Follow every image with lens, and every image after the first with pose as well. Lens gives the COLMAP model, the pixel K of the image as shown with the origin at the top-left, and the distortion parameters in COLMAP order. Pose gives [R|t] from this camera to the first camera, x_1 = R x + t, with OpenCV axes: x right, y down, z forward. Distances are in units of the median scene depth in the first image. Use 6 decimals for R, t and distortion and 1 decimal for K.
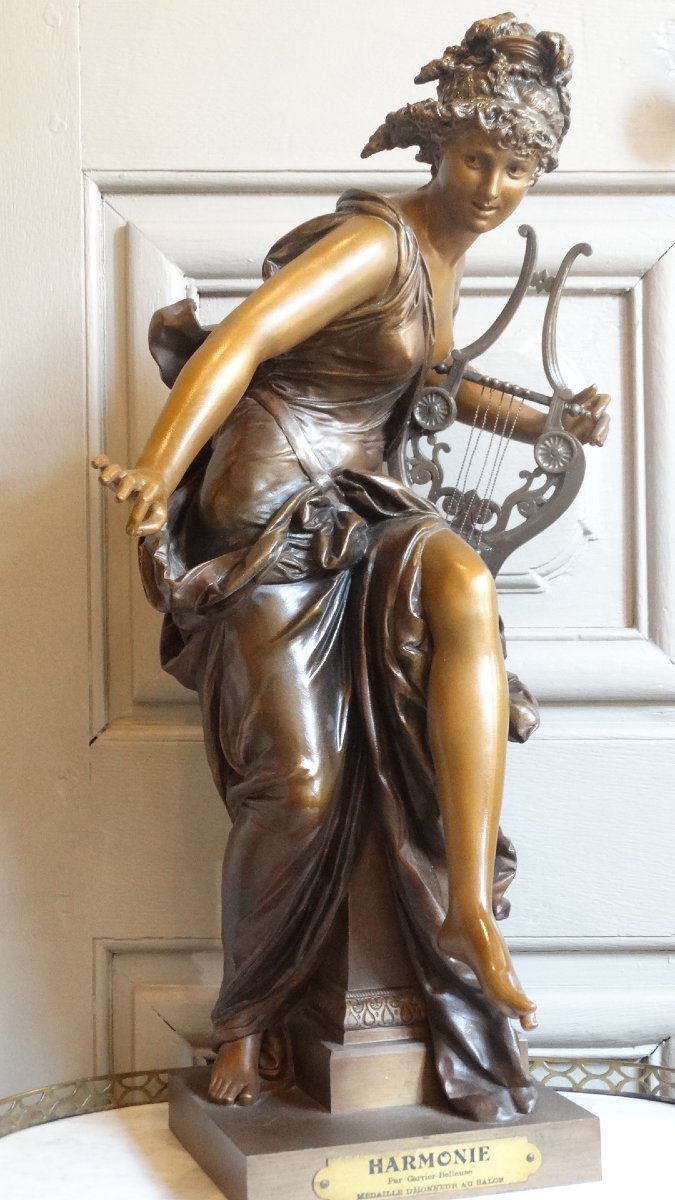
lens RADIAL K [[1779.9, 0, 337.5], [0, 1779.9, 600.0], [0, 0, 1]] dist [-0.004222, 0.031966]
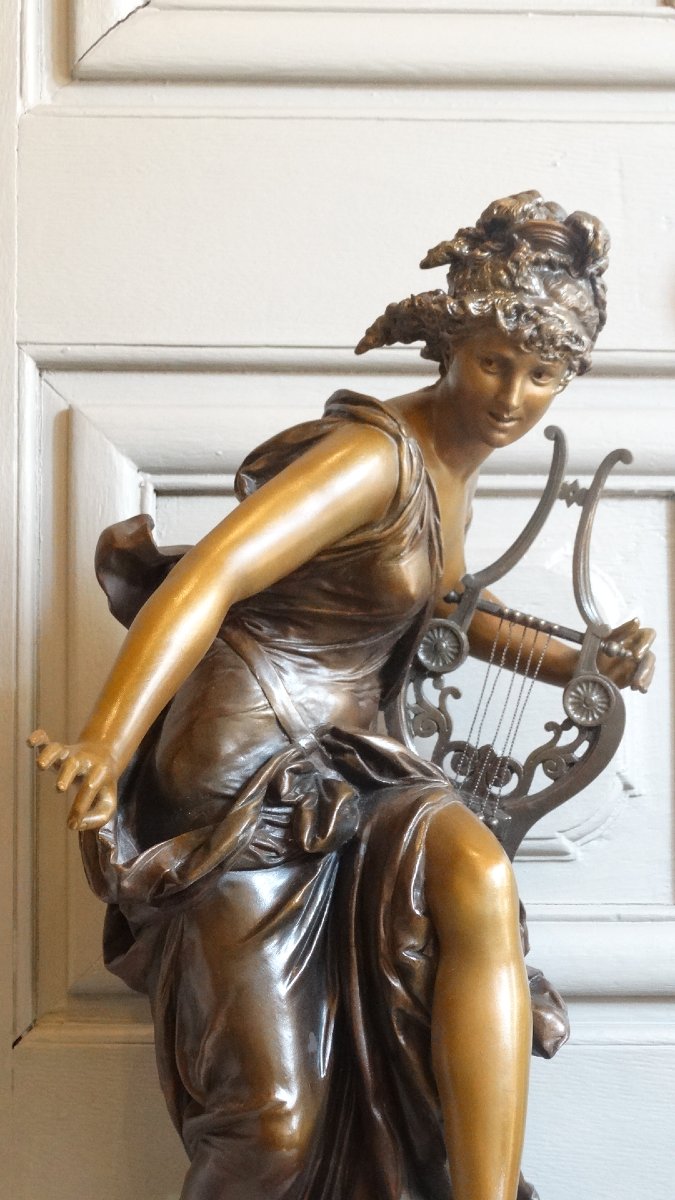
lens RADIAL K [[2230.3, 0, 337.5], [0, 2230.3, 600.0], [0, 0, 1]] dist [-0.023438, 0.133268]
pose [[0.999919, 0.008912, 0.009069, -0.003435], [-0.008191, 0.997022, -0.076683, -0.053255], [-0.009725, 0.076603, 0.997014, -0.029205]]
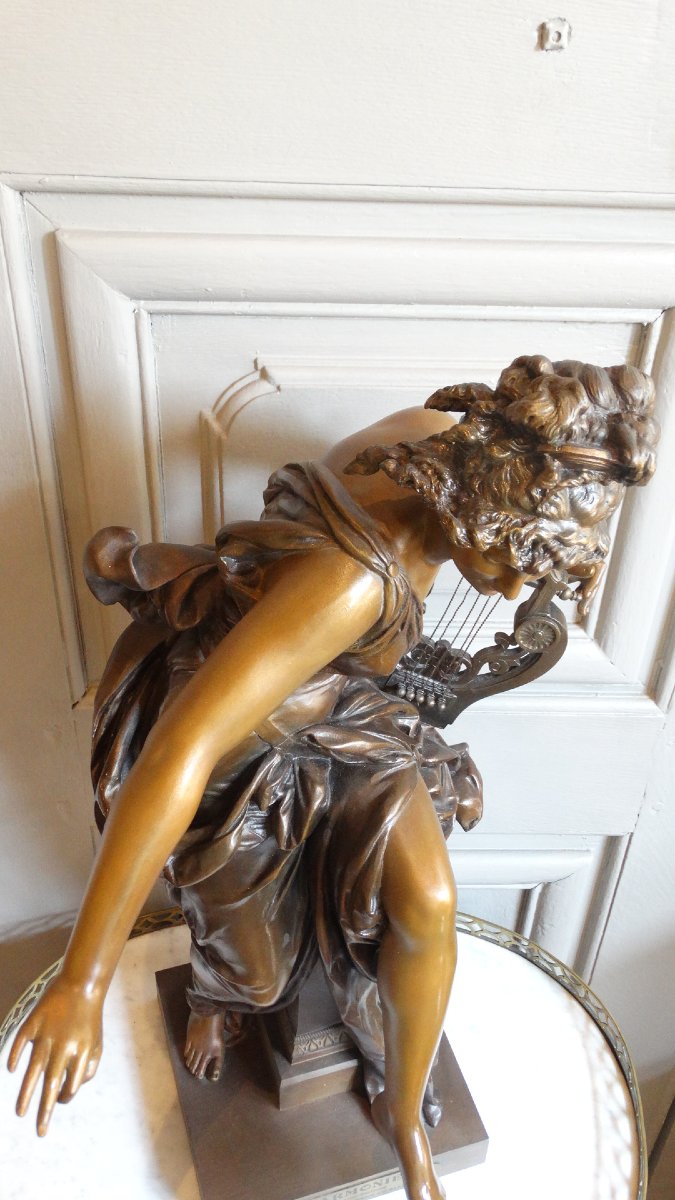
lens RADIAL K [[1132.3, 0, 337.5], [0, 1132.3, 600.0], [0, 0, 1]] dist [0.001033, 0.008673]
pose [[0.998802, 0.029335, 0.039173, -0.005992], [-0.047373, 0.780399, 0.623484, -0.494400], [-0.012280, -0.624593, 0.780854, 0.589402]]
